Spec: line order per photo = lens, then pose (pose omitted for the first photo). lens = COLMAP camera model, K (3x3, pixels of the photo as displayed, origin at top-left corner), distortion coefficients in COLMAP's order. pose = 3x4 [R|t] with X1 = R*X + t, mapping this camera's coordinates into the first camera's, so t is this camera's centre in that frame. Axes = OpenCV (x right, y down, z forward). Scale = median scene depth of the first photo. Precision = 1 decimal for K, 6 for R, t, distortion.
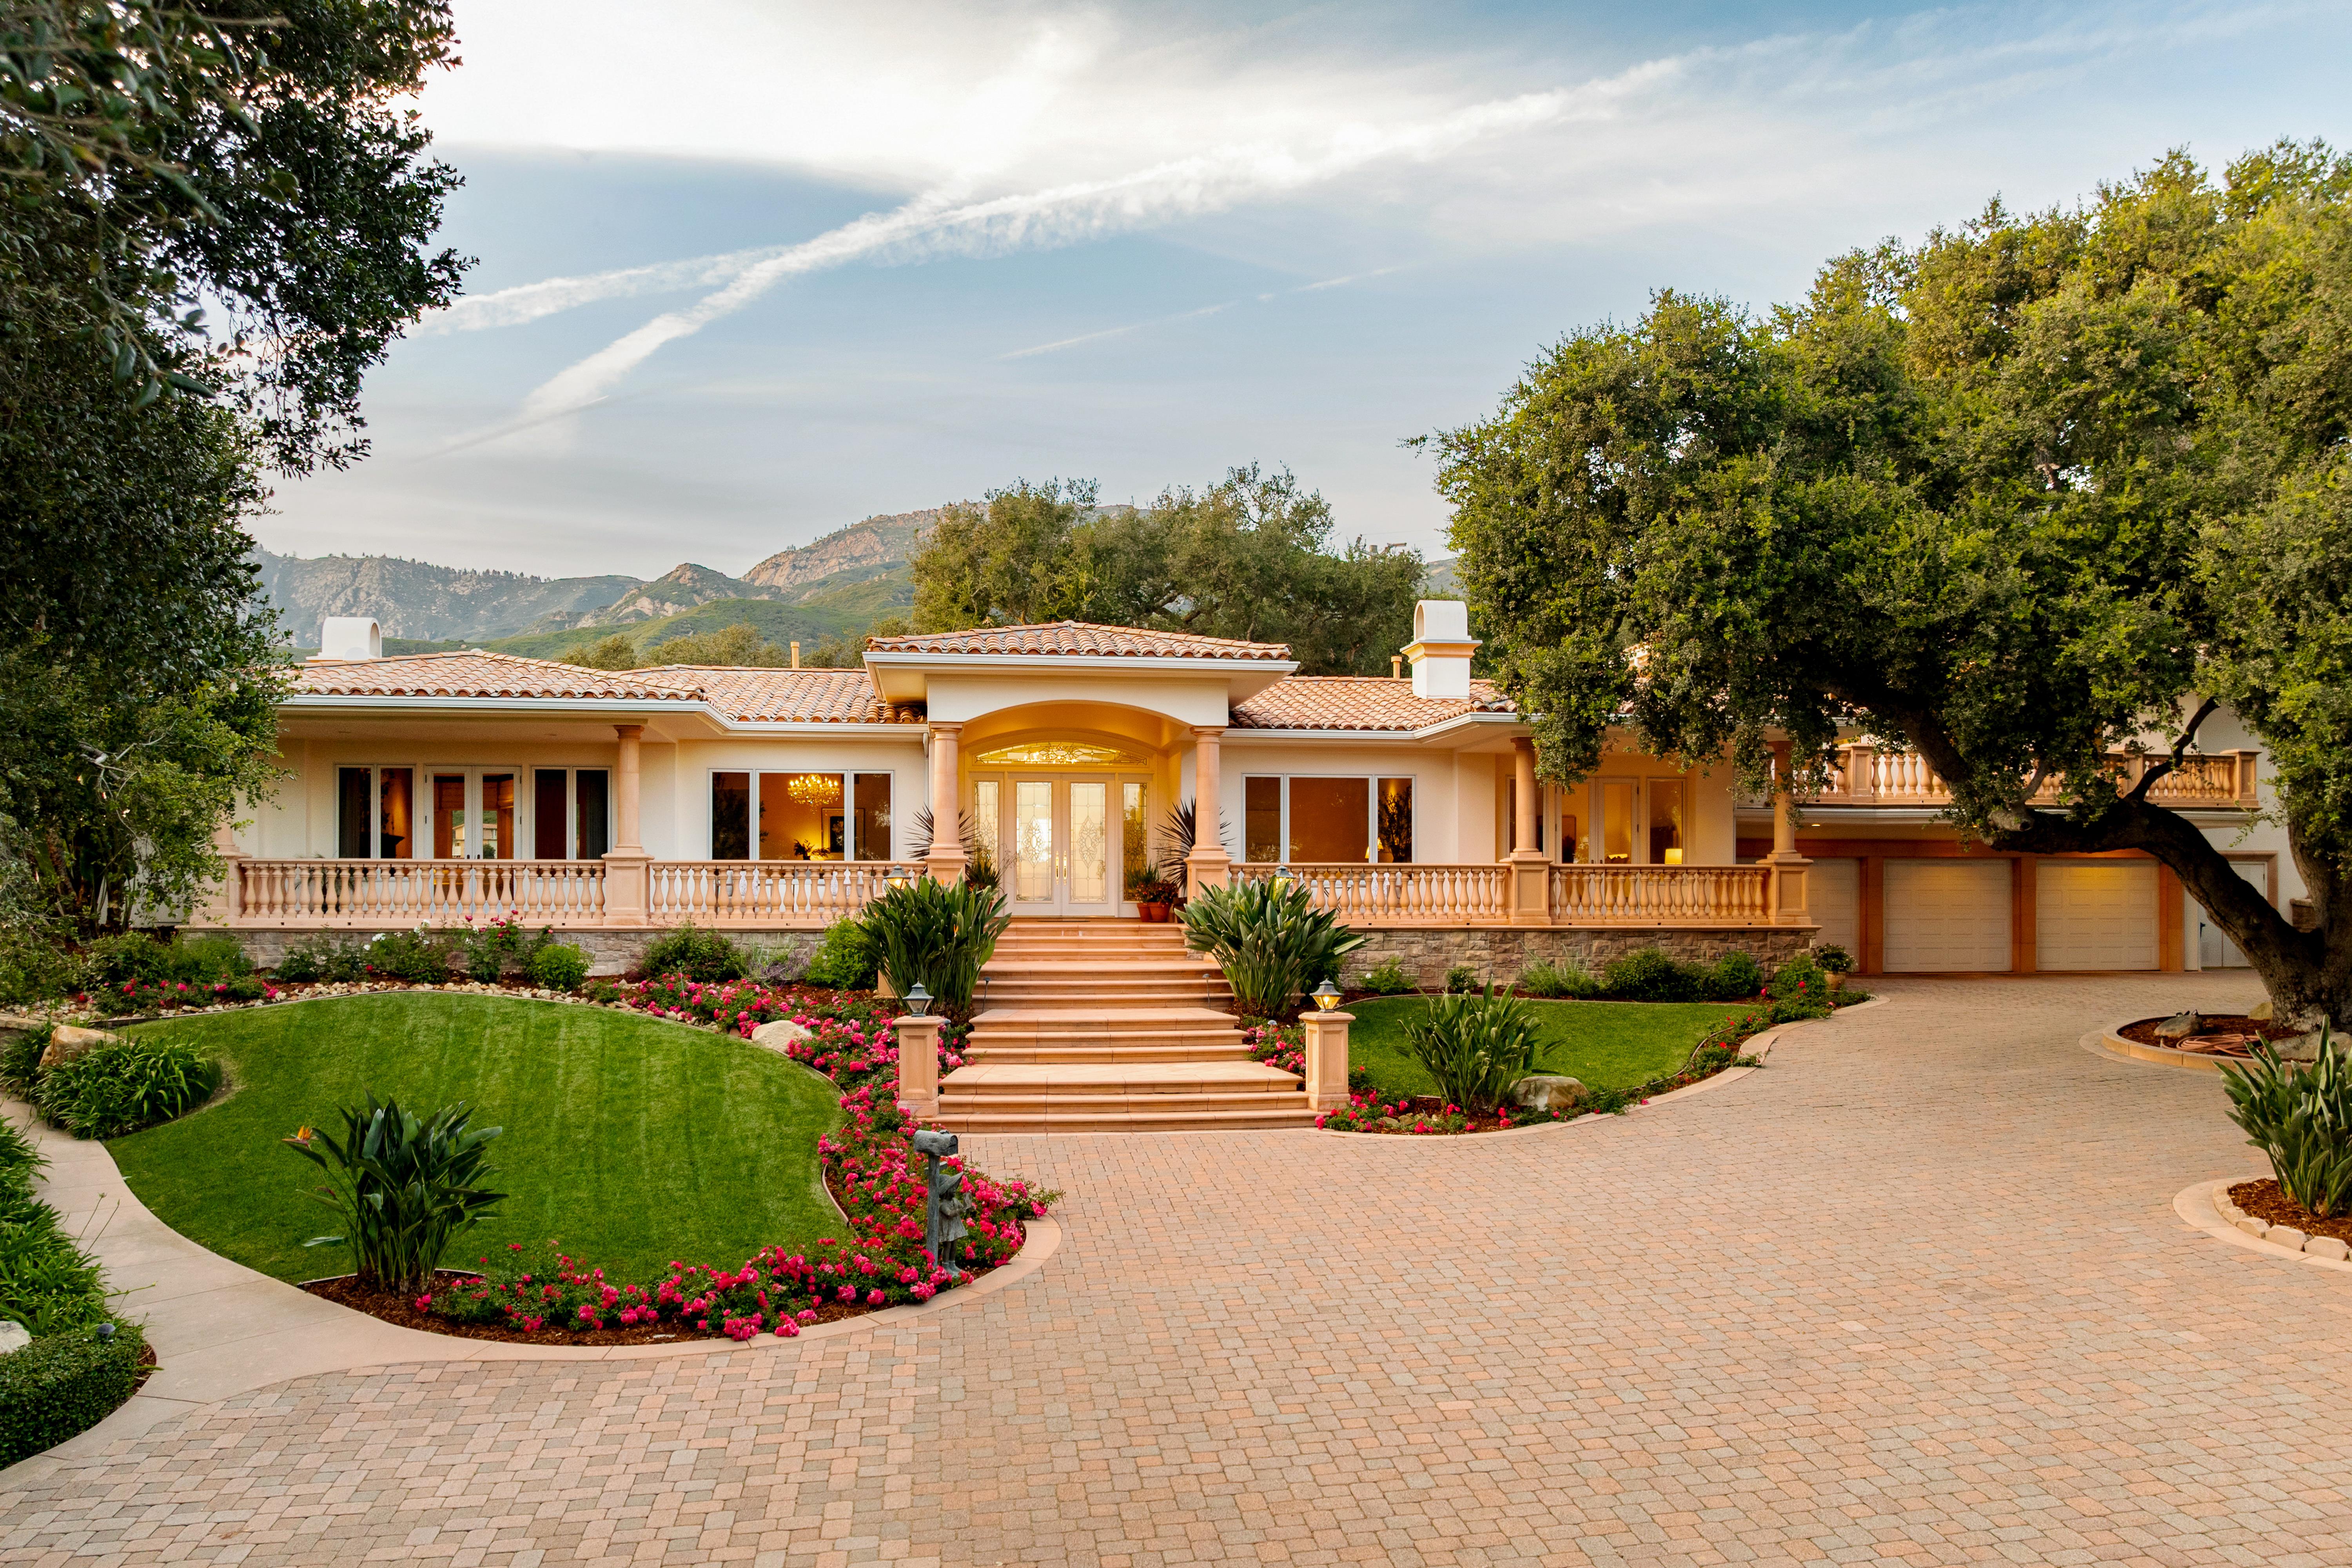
lens RADIAL K [[1776.1, 0, 1224.8], [0, 1776.1, 916.6], [0, 0, 1]] dist [-0.040139, -0.004404]
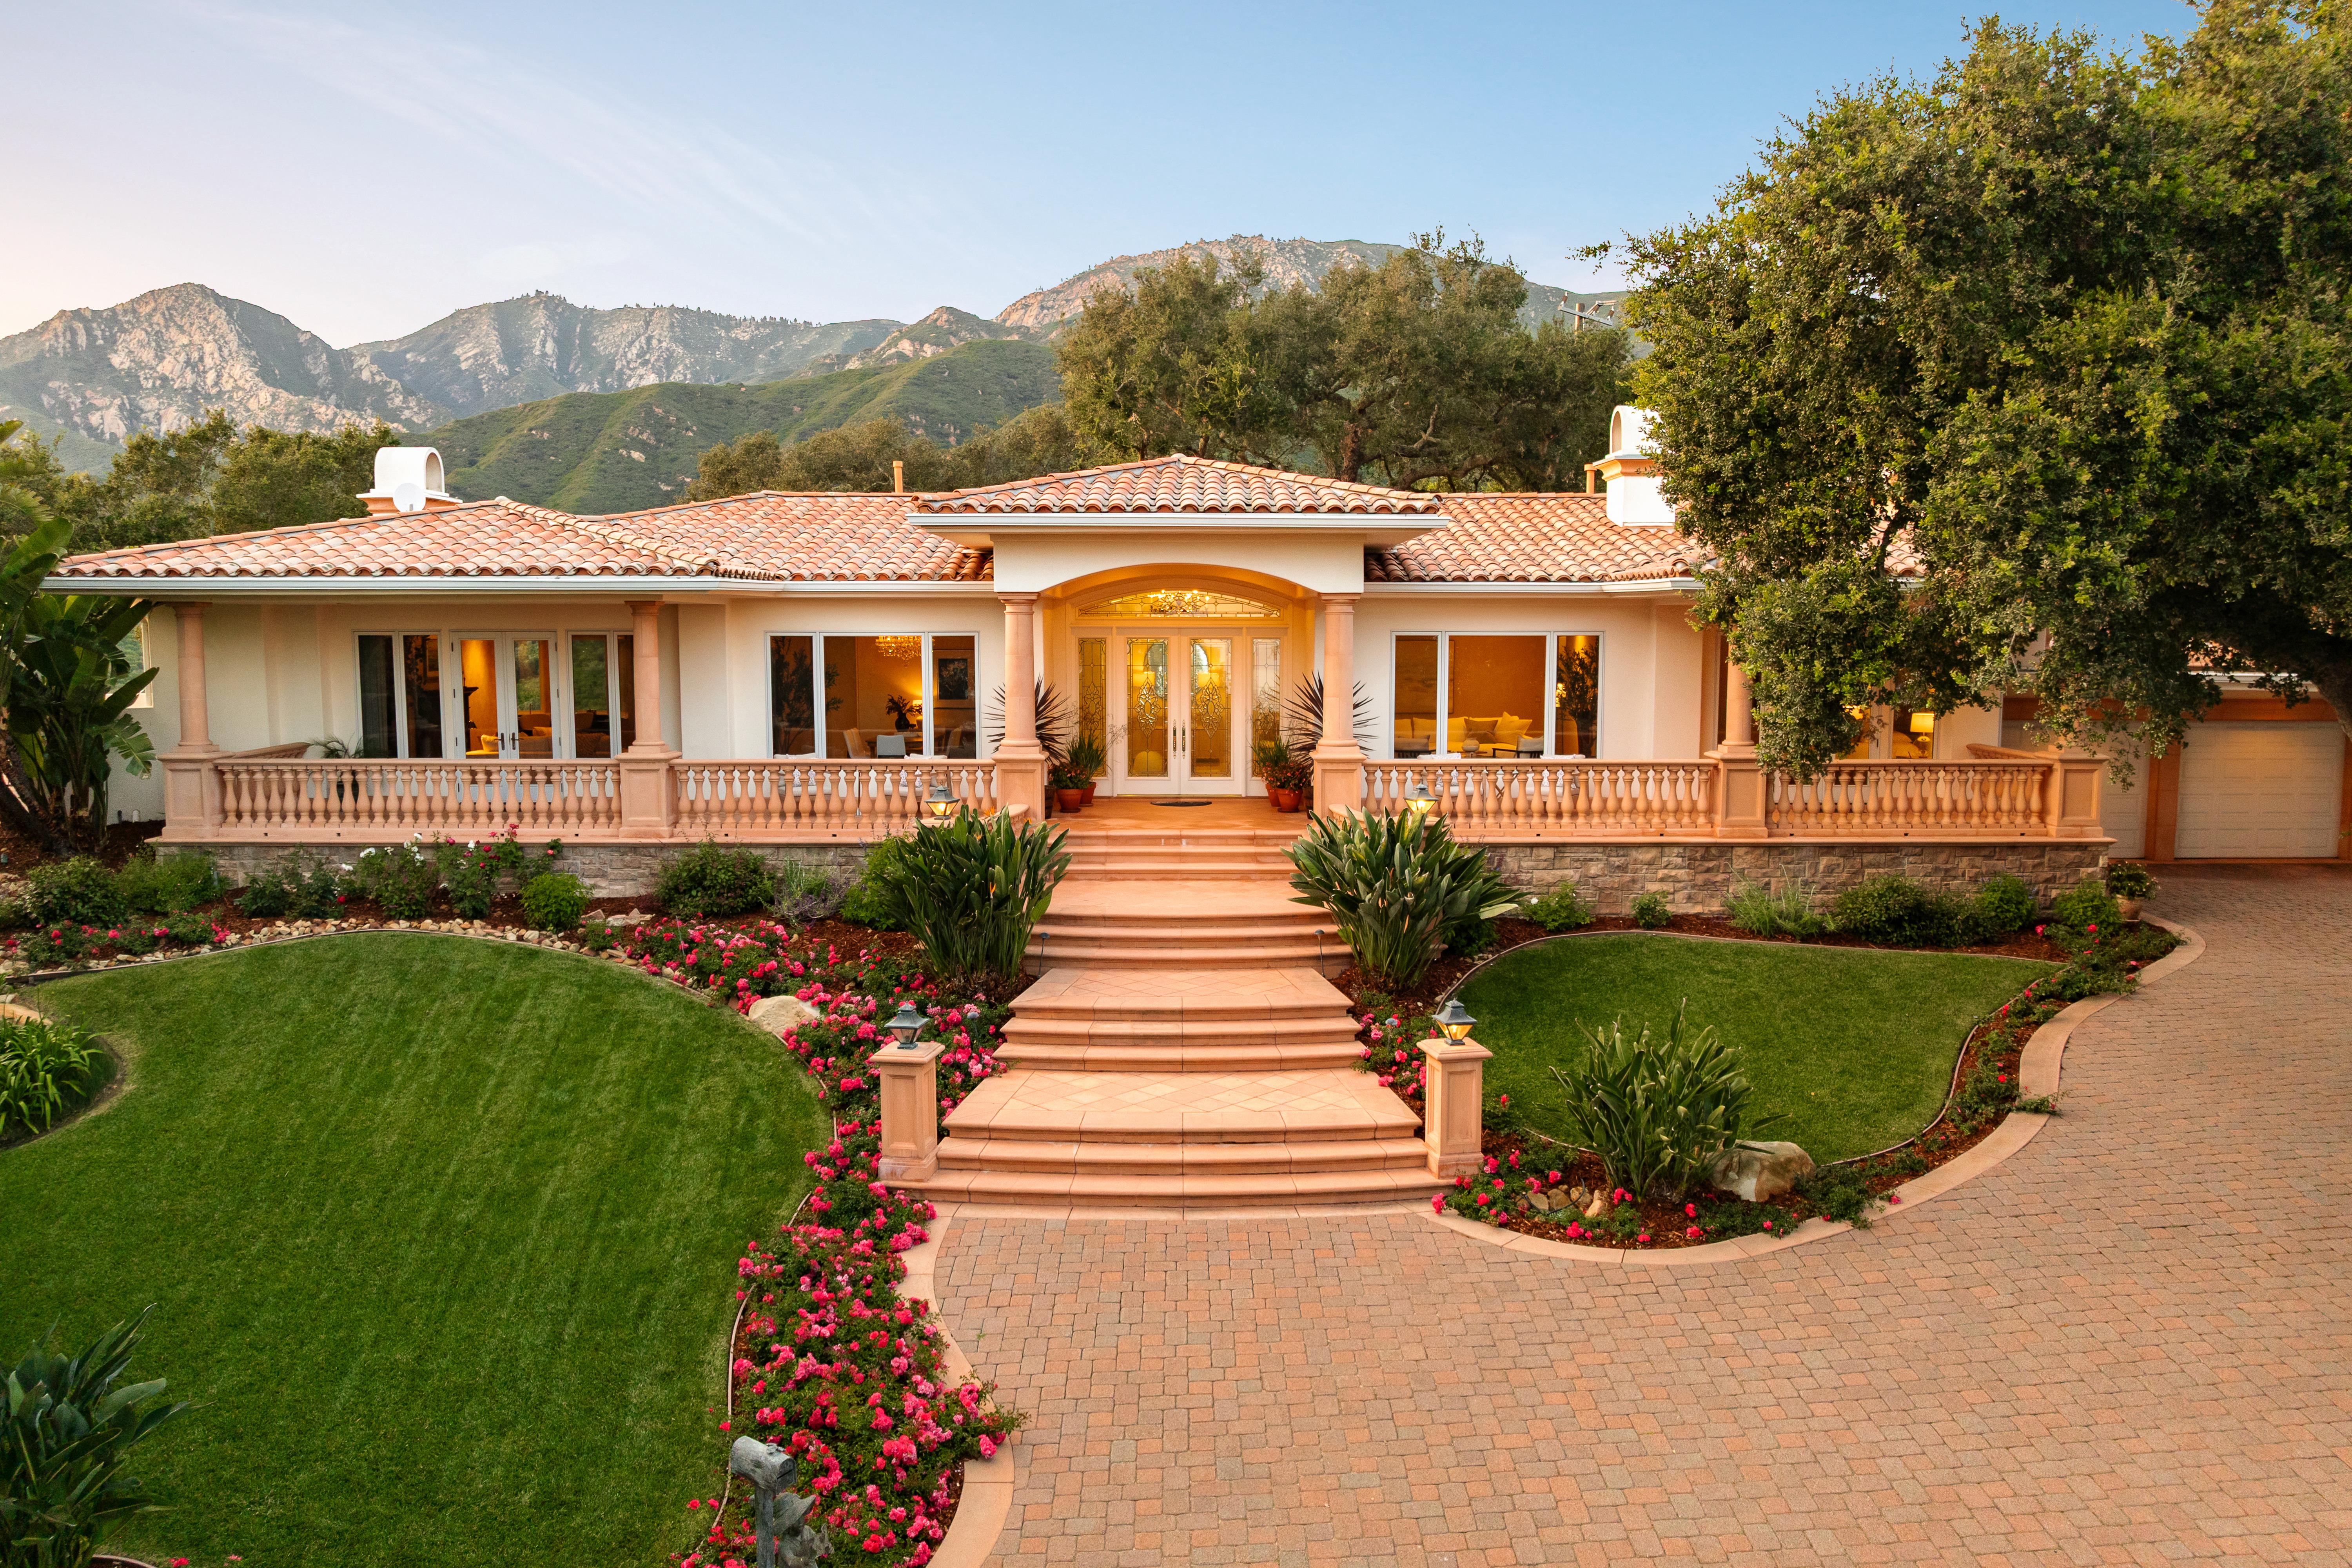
lens RADIAL K [[1659.7, 0, 1236.0], [0, 1659.7, 789.0], [0, 0, 1]] dist [-0.049081, 0.009211]
pose [[0.992126, 0.015012, -0.124341, 0.044858], [-0.003408, 0.995659, 0.093013, -0.101004], [0.125198, -0.091857, 0.987870, 0.275233]]
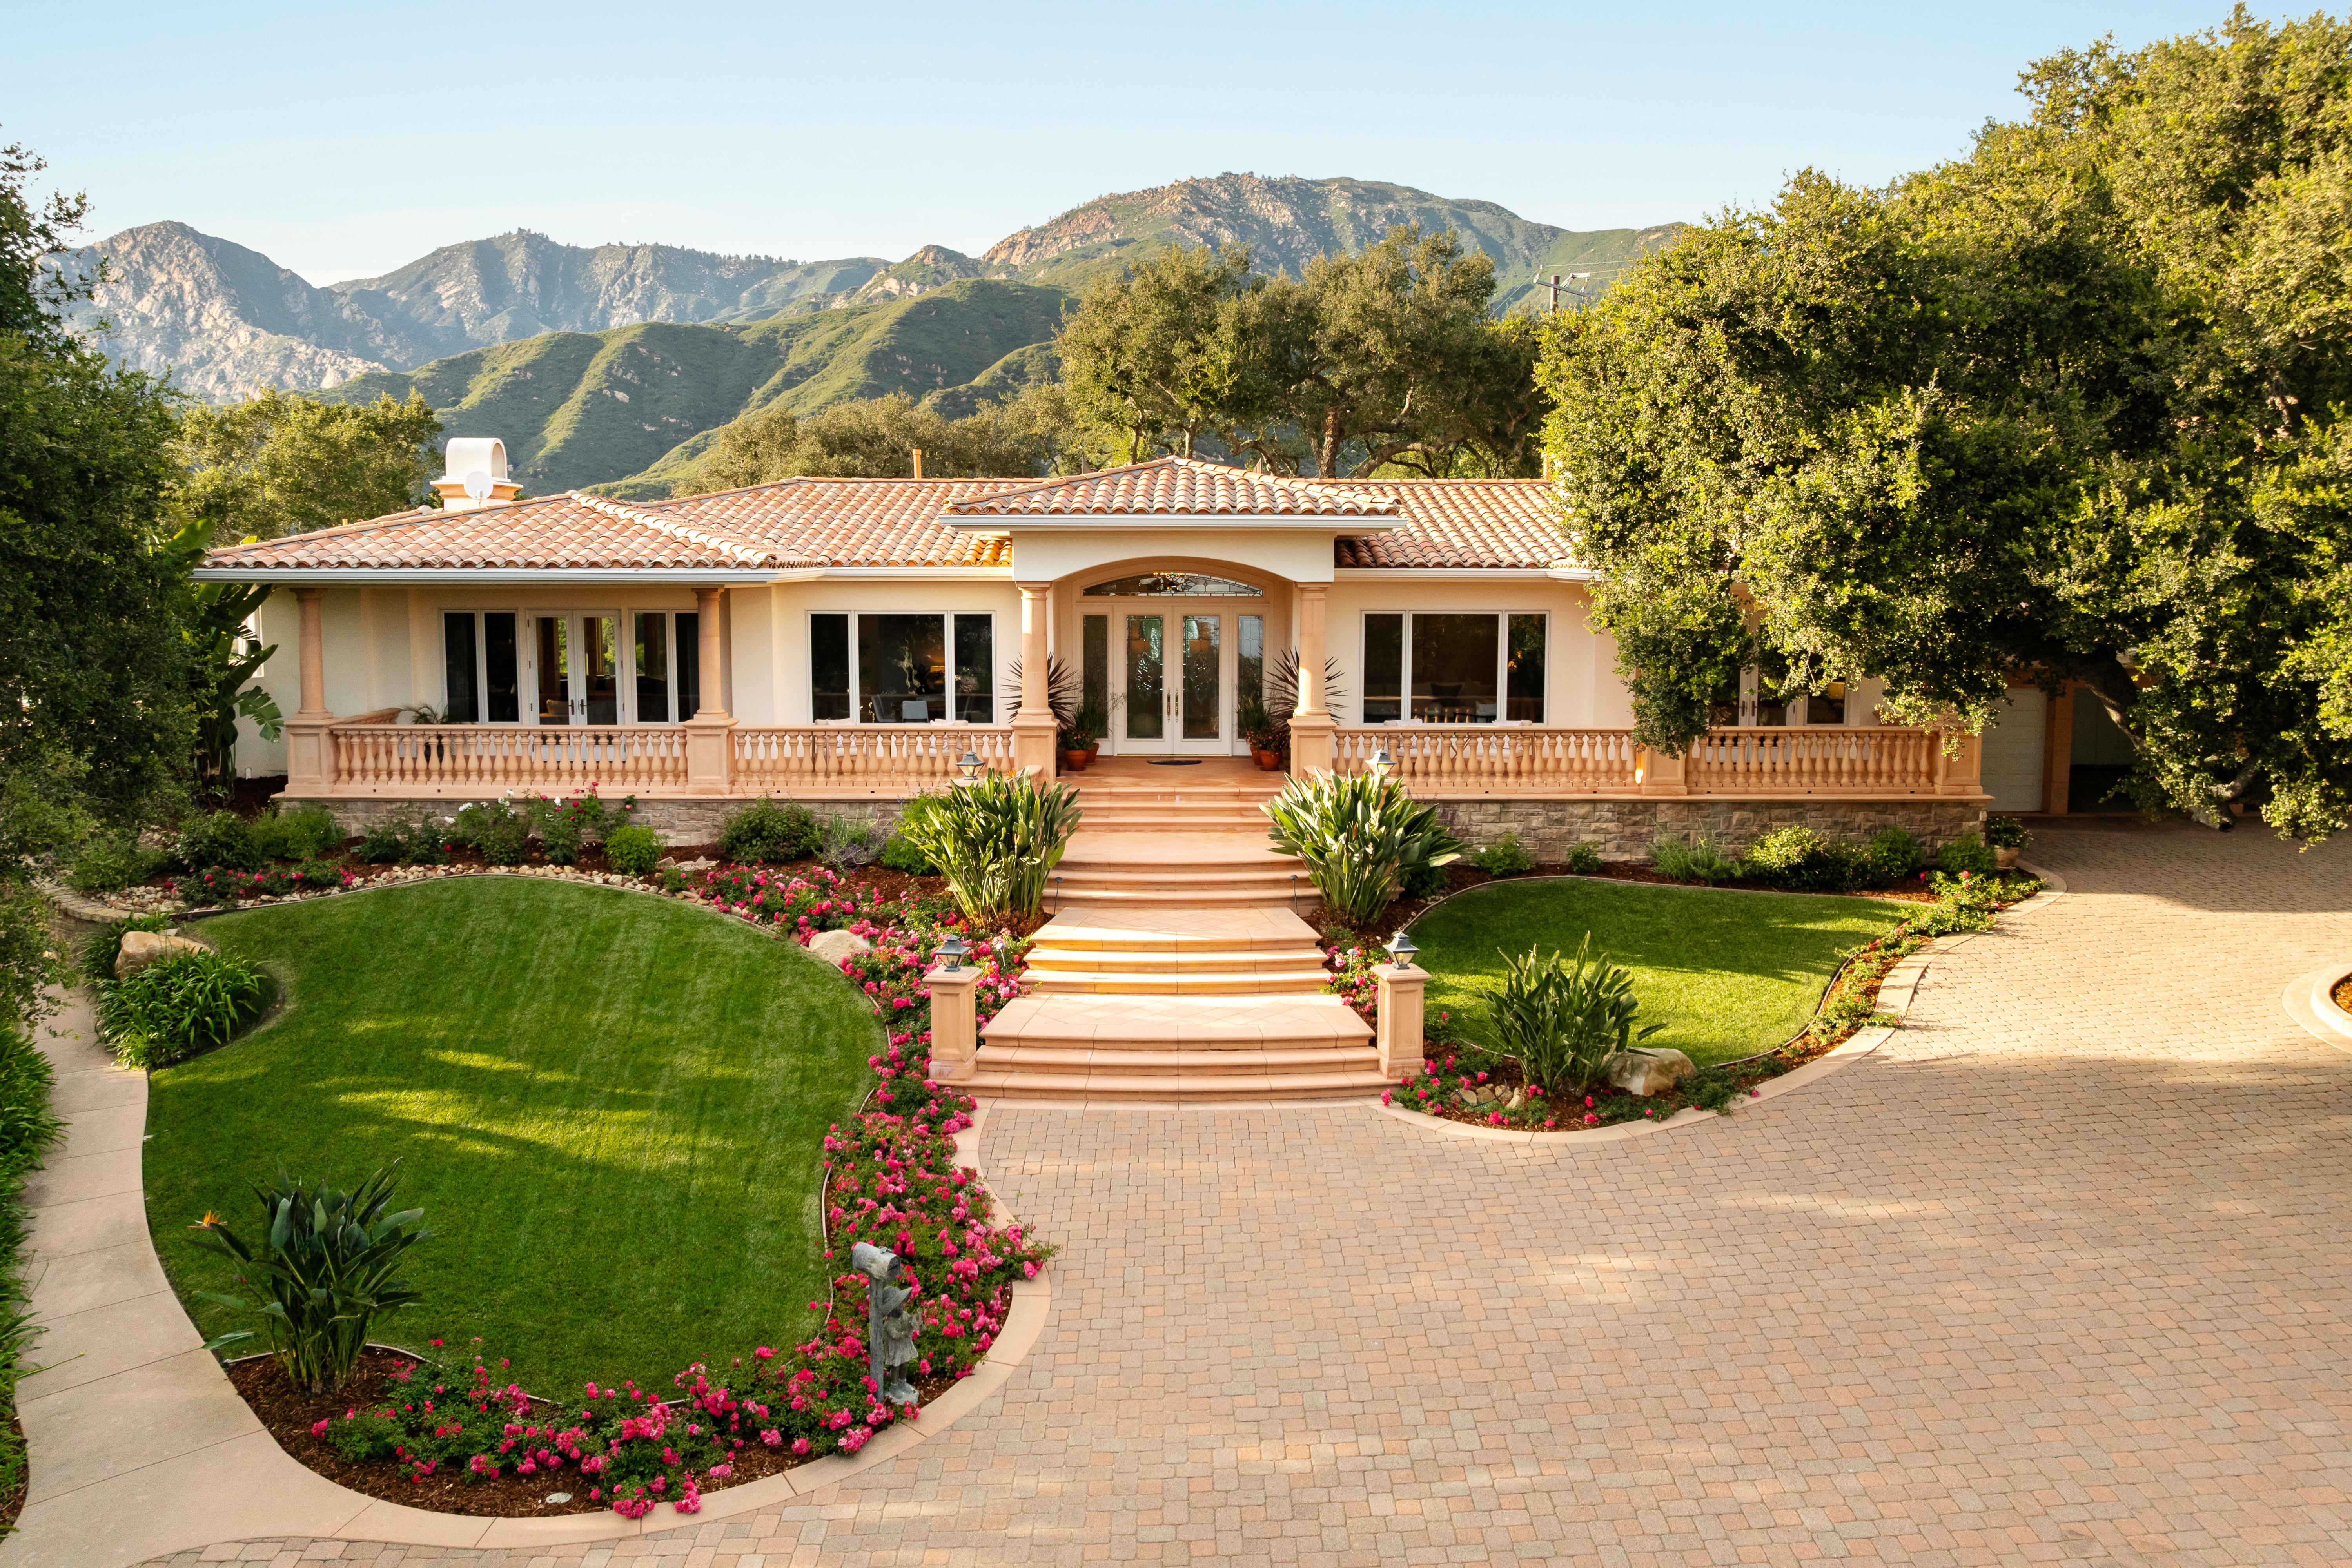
lens RADIAL K [[1683.9, 0, 1226.3], [0, 1683.9, 723.2], [0, 0, 1]] dist [-0.040335, -0.000272]
pose [[0.992145, 0.015486, -0.124132, 0.064268], [-0.004634, 0.996176, 0.087243, -0.125929], [0.125009, -0.085982, 0.988423, 0.134094]]
